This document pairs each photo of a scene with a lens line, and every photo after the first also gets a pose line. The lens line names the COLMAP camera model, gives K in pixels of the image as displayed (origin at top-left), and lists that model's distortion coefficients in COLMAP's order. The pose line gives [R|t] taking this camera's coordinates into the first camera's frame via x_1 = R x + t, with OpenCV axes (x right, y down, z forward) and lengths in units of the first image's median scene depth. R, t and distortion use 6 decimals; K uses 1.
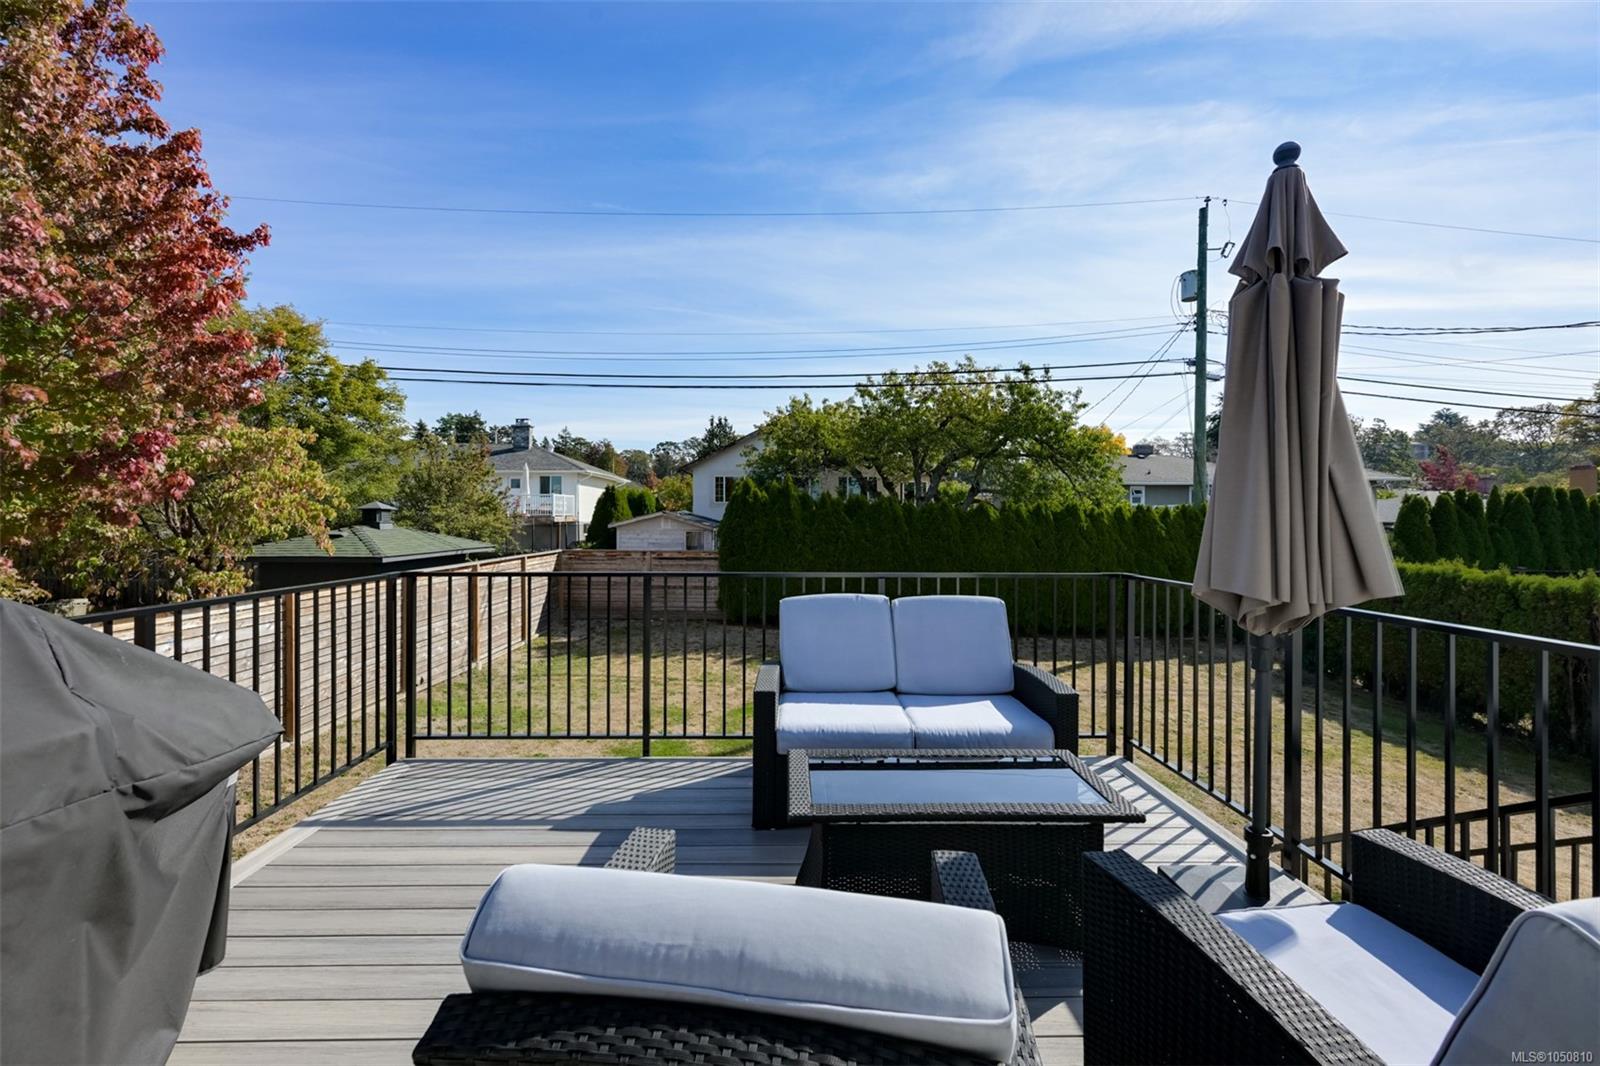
lens RADIAL K [[983.3, 0, 800.0], [0, 983.3, 533.0], [0, 0, 1]] dist [-0.002598, 0.000005]
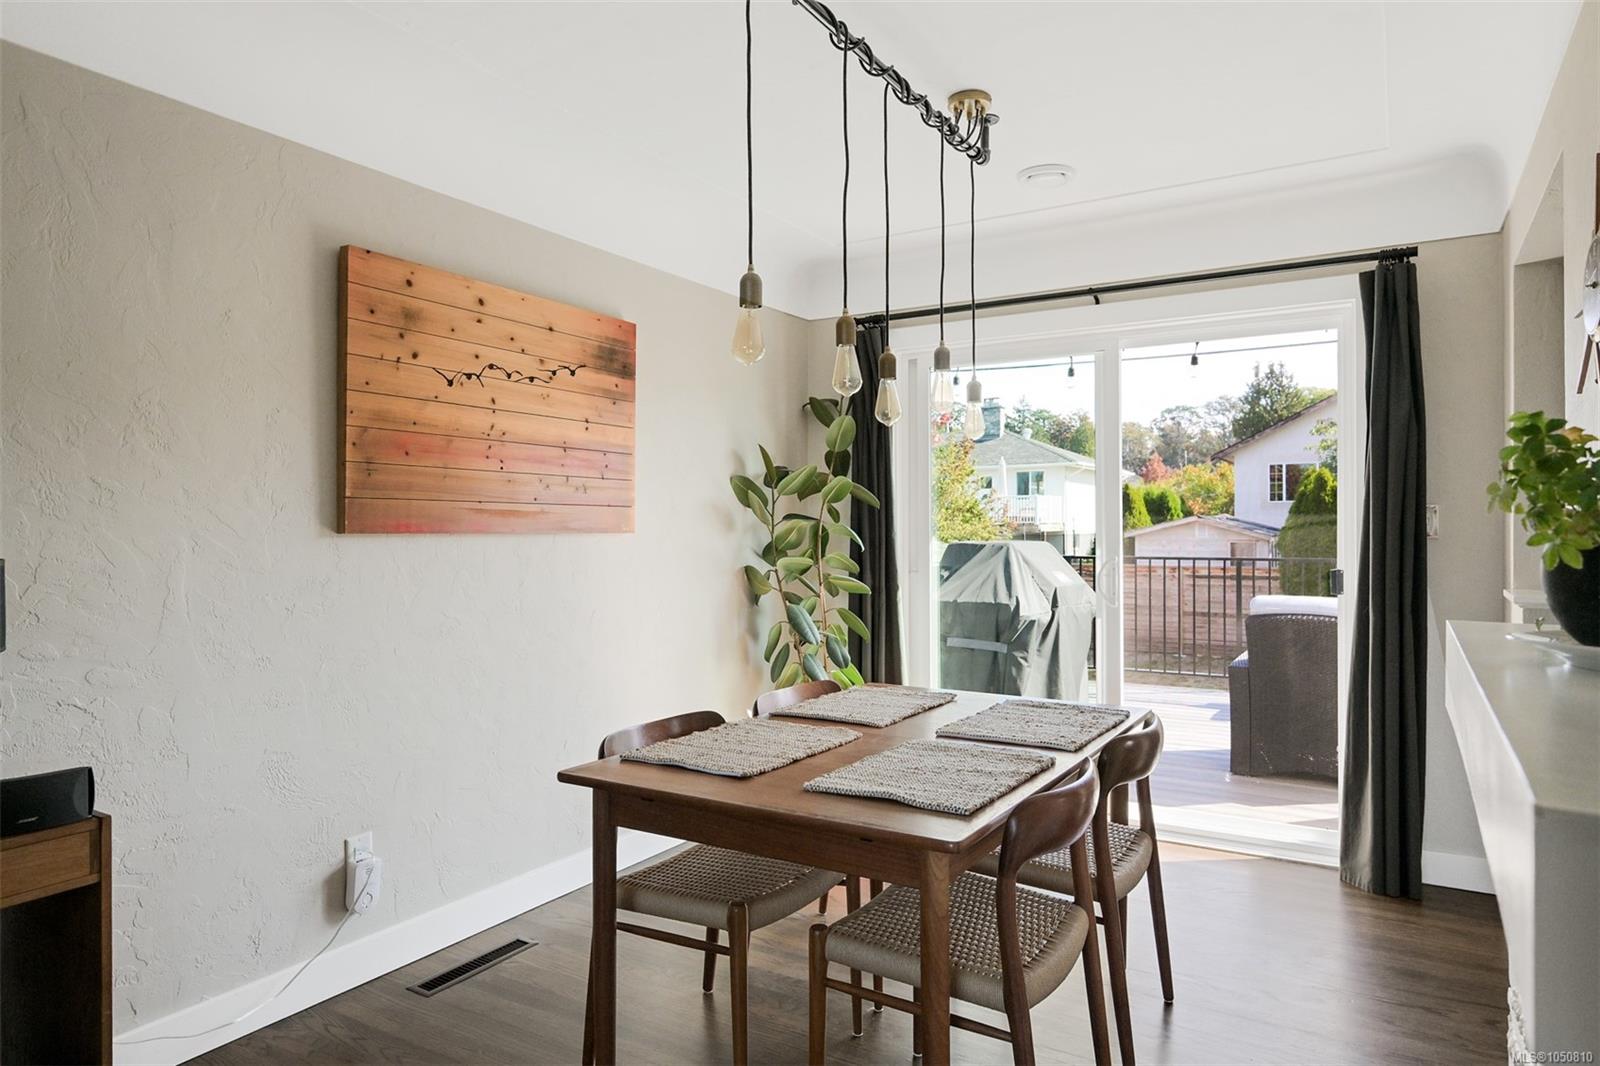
lens RADIAL K [[983.3, 0, 800.0], [0, 983.3, 533.0], [0, 0, 1]] dist [-0.002598, 0.000005]
pose [[0.856640, -0.004122, -0.515898, -0.013732], [0.001340, 0.999982, -0.005764, -0.006256], [0.515913, 0.004246, 0.856630, 0.254842]]
